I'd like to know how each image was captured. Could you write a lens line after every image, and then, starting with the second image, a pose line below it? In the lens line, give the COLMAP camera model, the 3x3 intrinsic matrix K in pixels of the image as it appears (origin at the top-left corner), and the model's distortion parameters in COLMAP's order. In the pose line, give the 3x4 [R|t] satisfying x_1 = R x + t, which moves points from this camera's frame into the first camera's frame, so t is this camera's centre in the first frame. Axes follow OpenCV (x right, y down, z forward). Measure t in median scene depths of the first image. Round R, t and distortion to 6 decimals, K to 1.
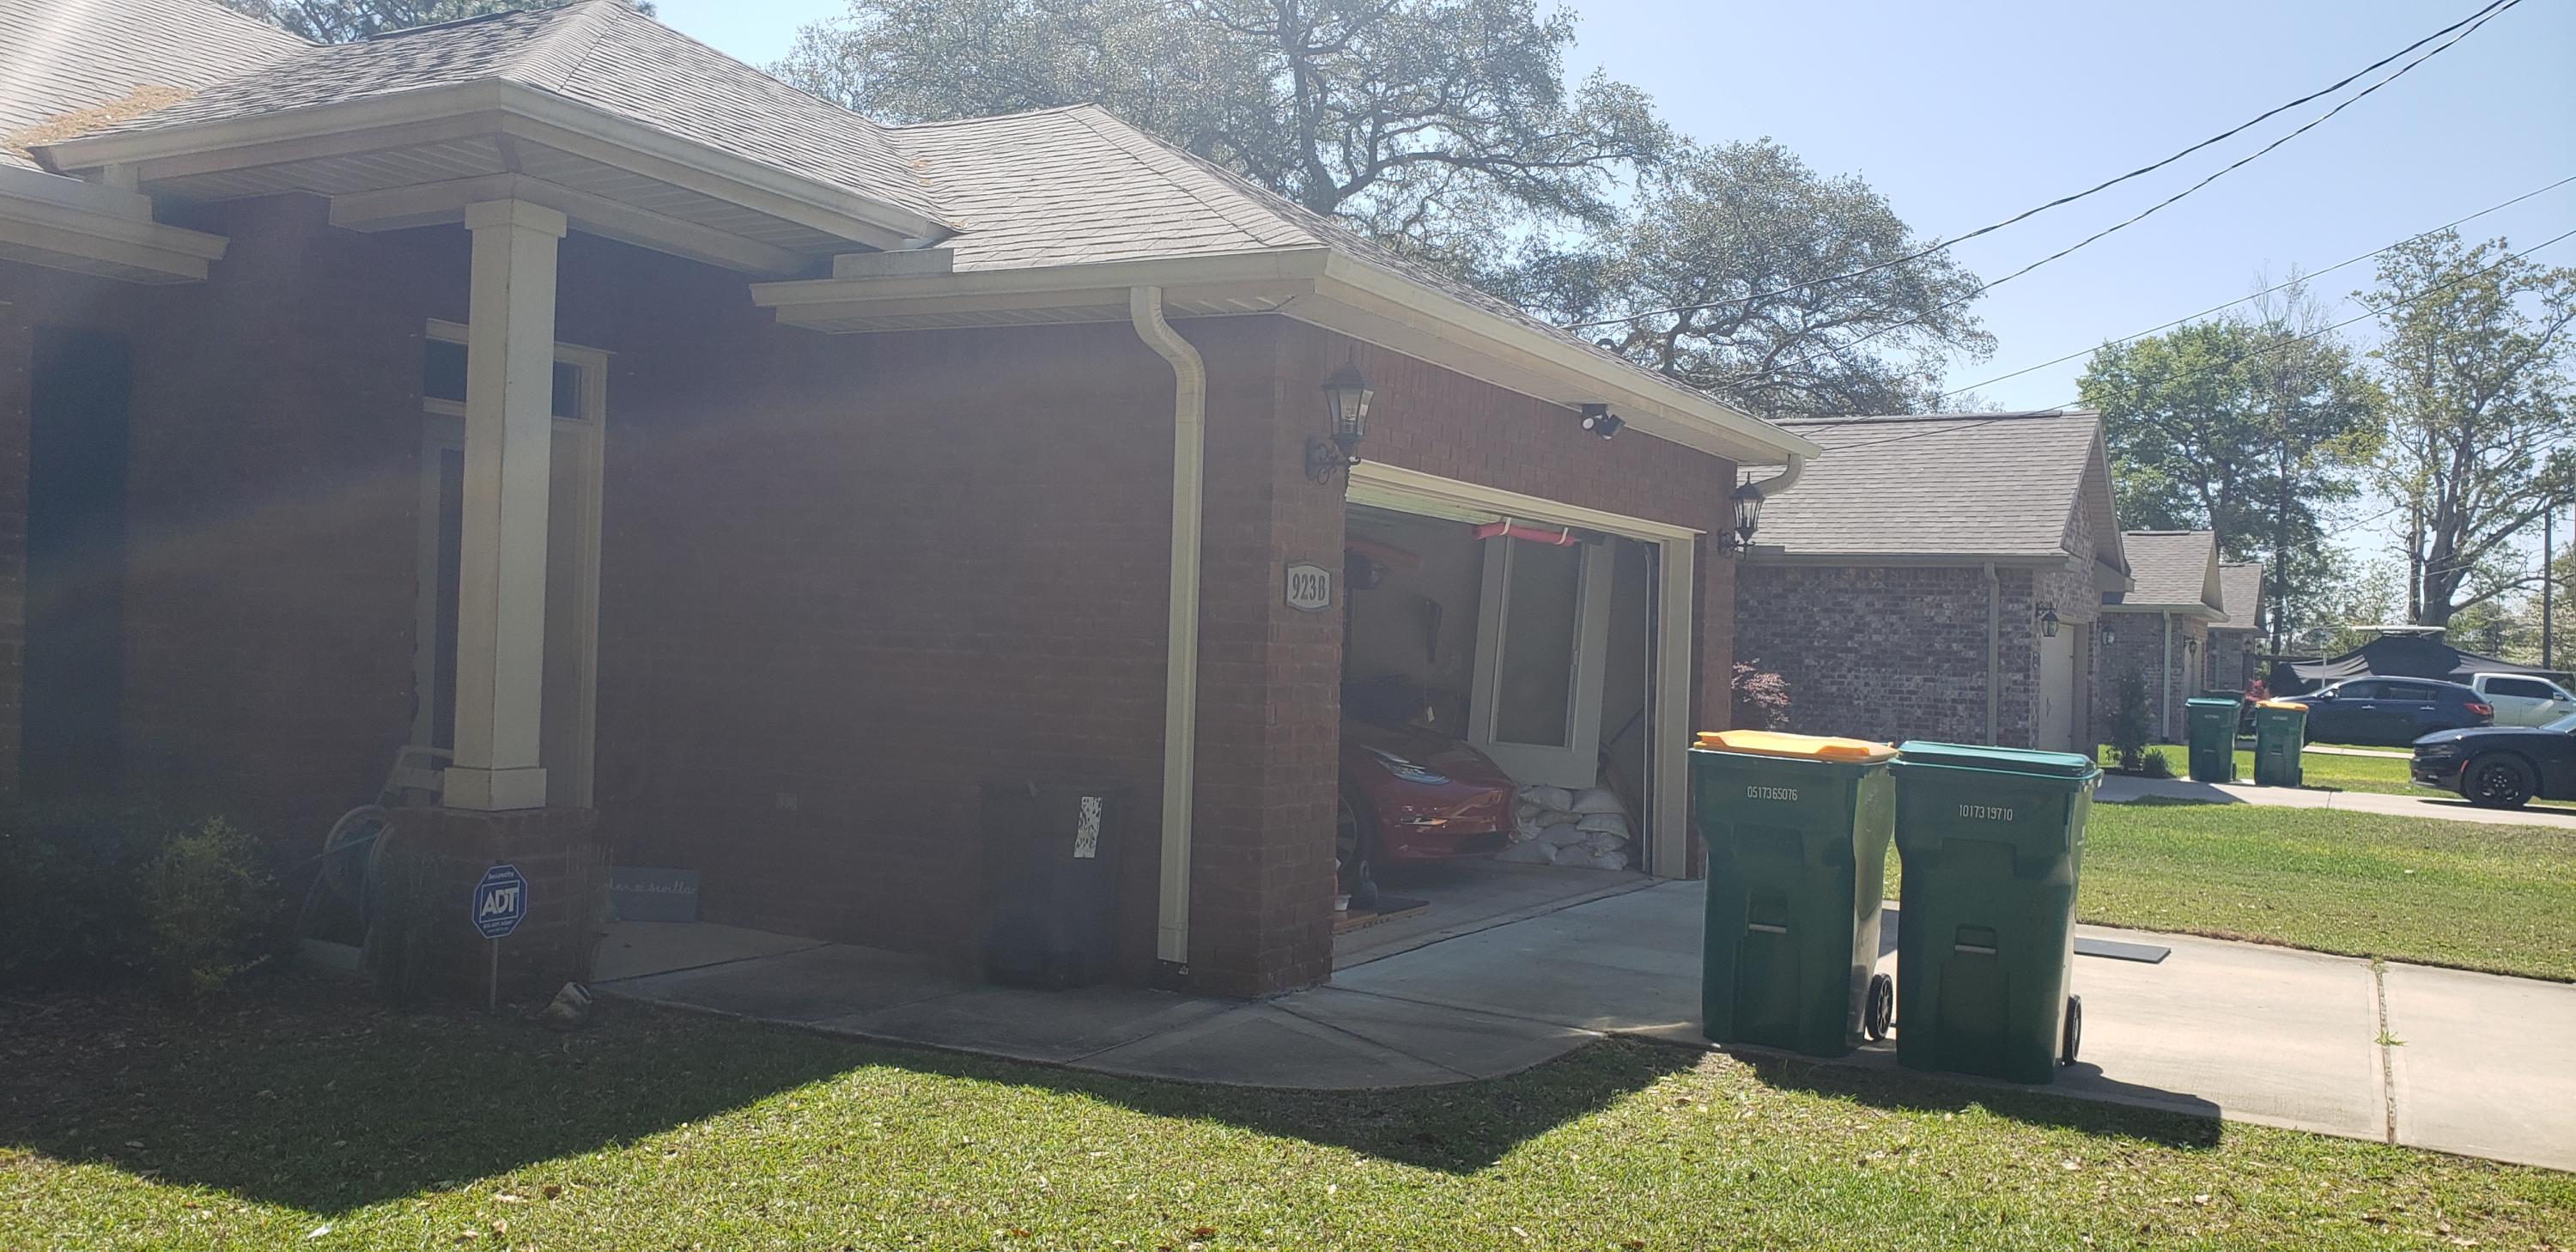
lens RADIAL K [[2008.0, 0, 1262.2], [0, 2008.0, 609.4], [0, 0, 1]] dist [0.086555, -0.125506]
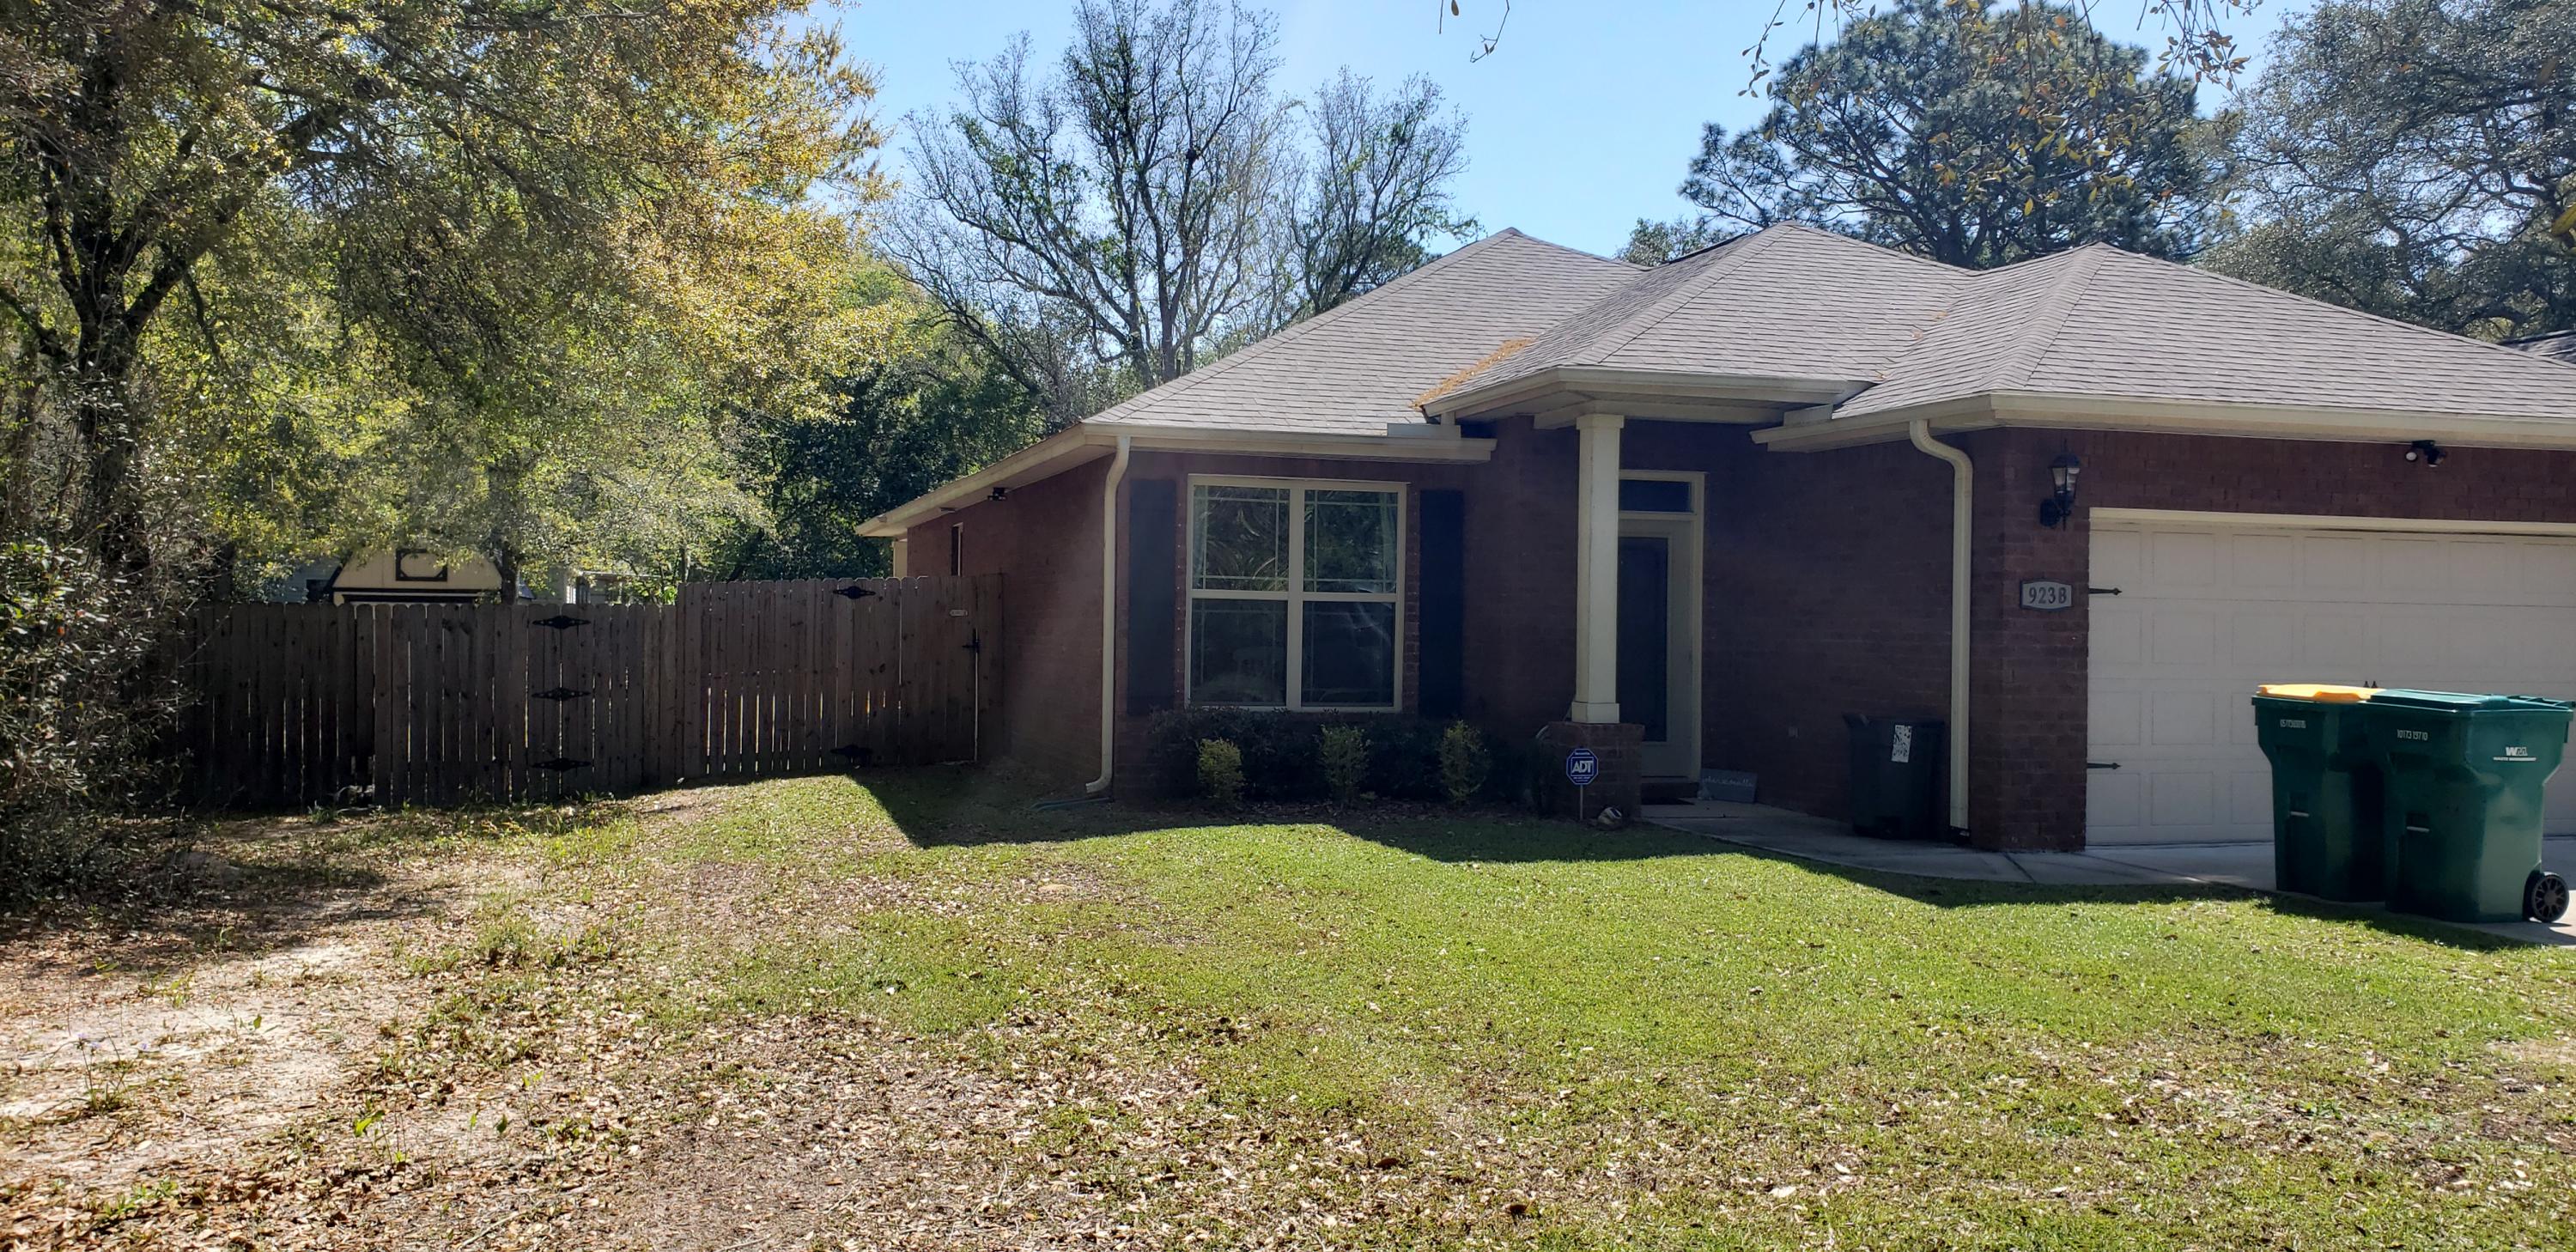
lens RADIAL K [[2008.0, 0, 1357.0], [0, 2008.0, 634.4], [0, 0, 1]] dist [0.086555, -0.125506]
pose [[0.724170, -0.019140, -0.689356, 0.704319], [0.023321, 0.999723, -0.003259, 0.011605], [0.689227, -0.013717, 0.724415, -0.503251]]
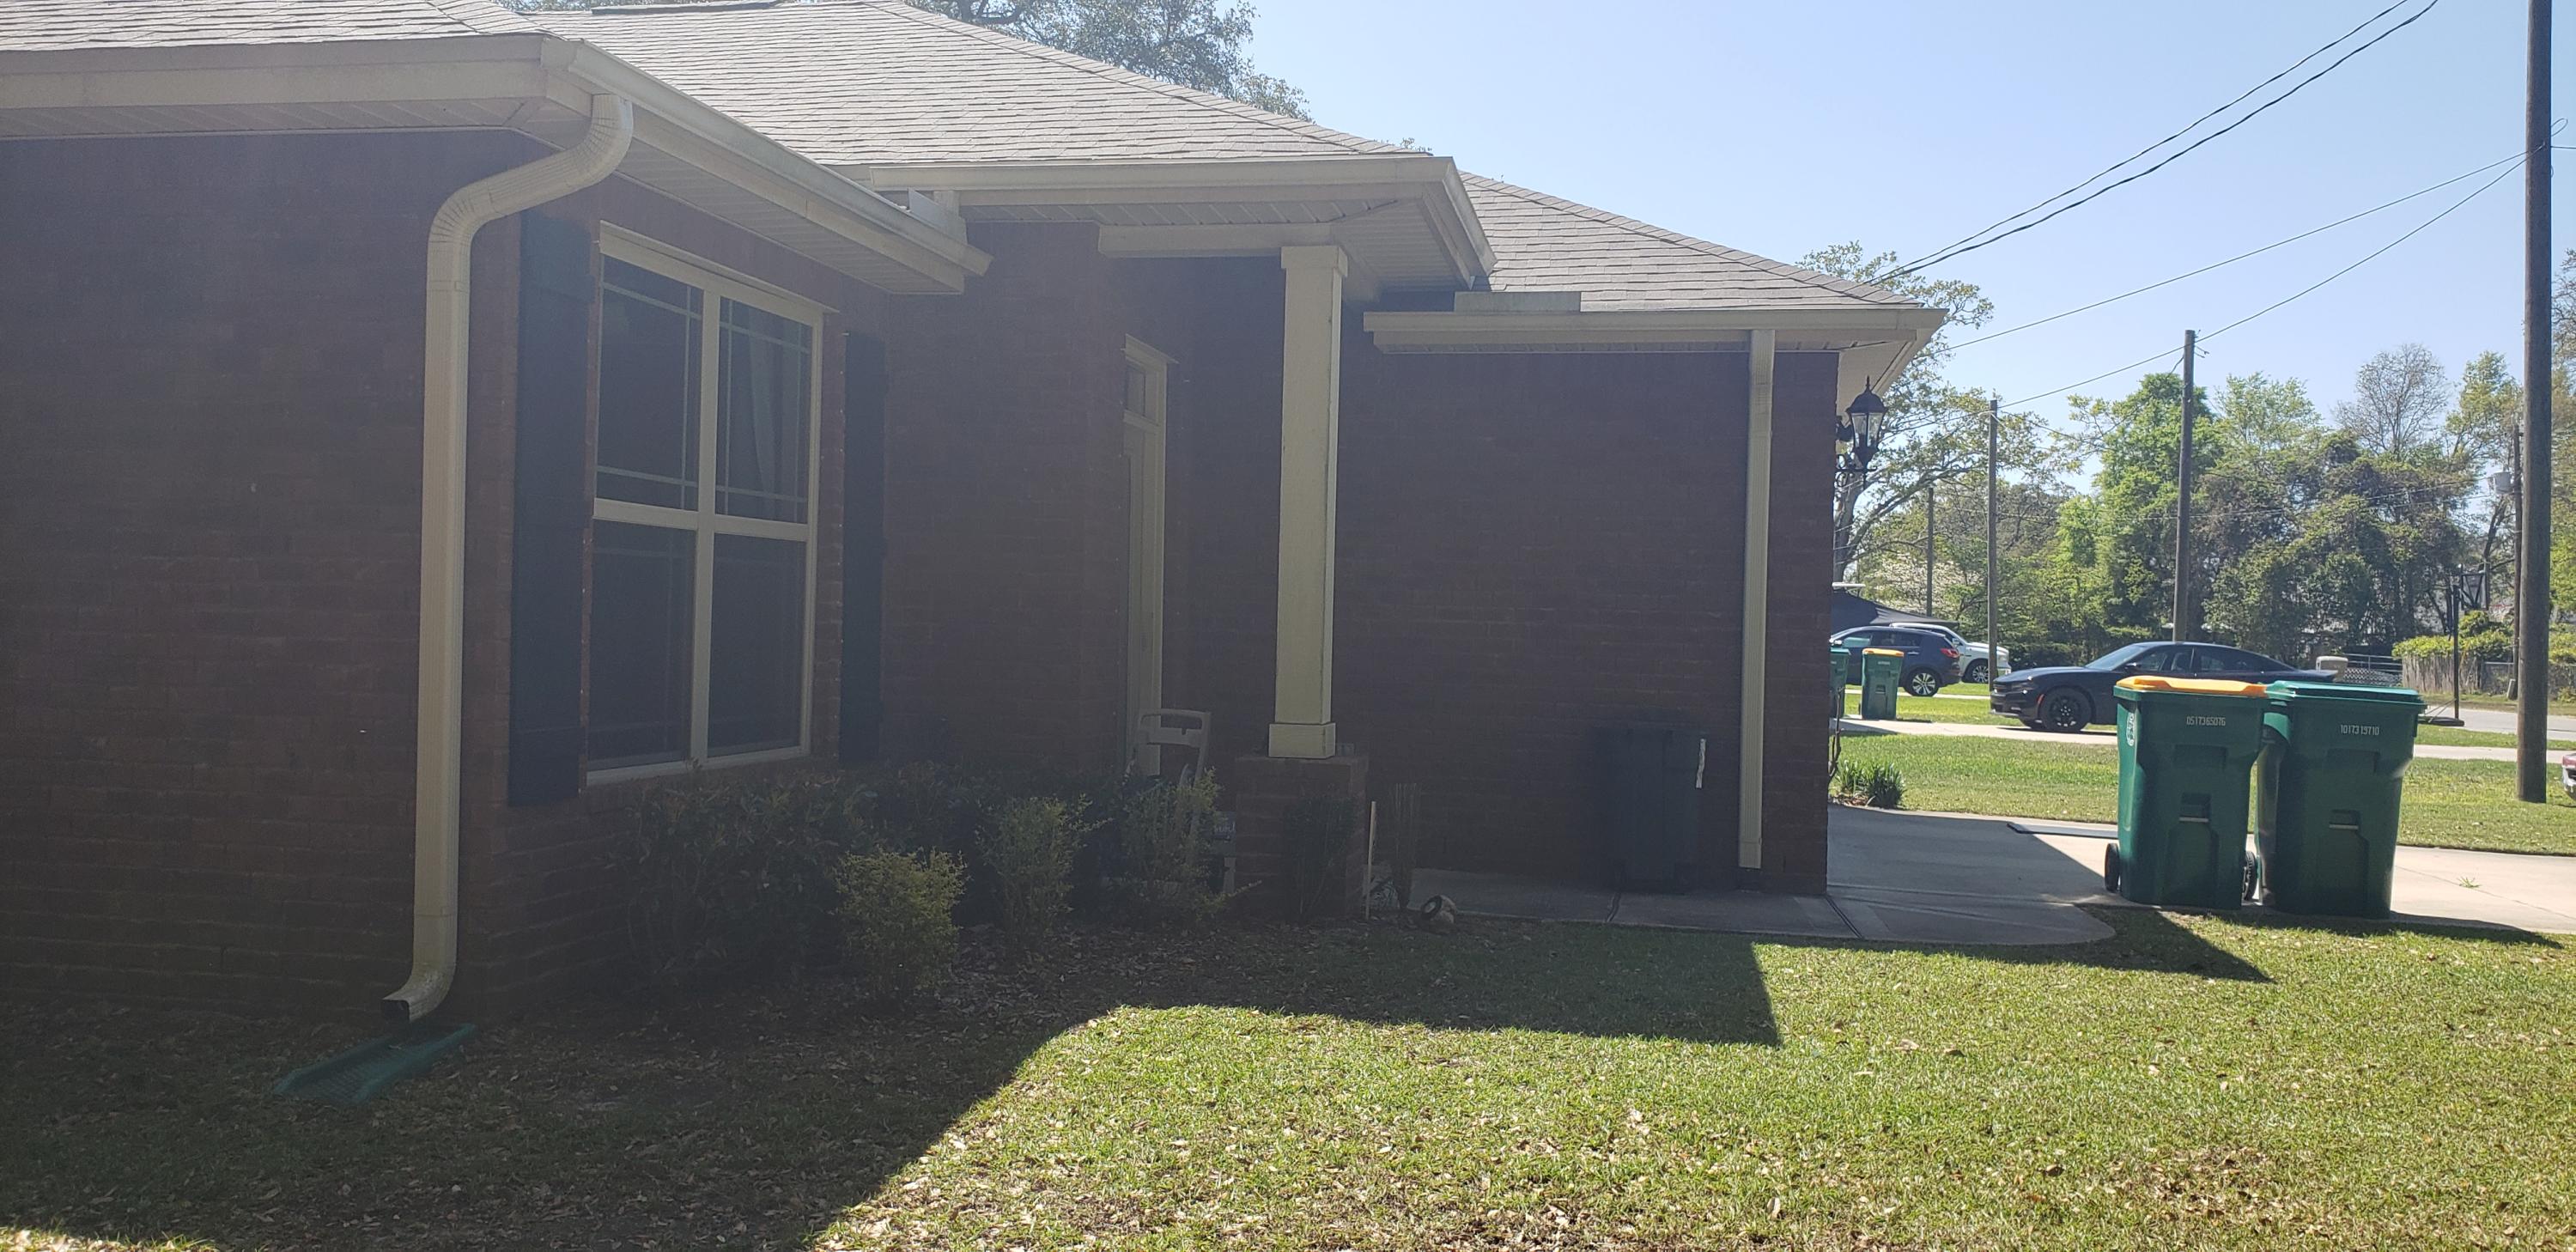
lens RADIAL K [[2008.0, 0, 1288.9], [0, 2008.0, 626.5], [0, 0, 1]] dist [0.086555, -0.125506]
pose [[0.952548, -0.008686, 0.304265, -0.664013], [-0.000489, 0.999548, 0.030065, -0.012927], [-0.304389, -0.028787, 0.952113, -0.103793]]
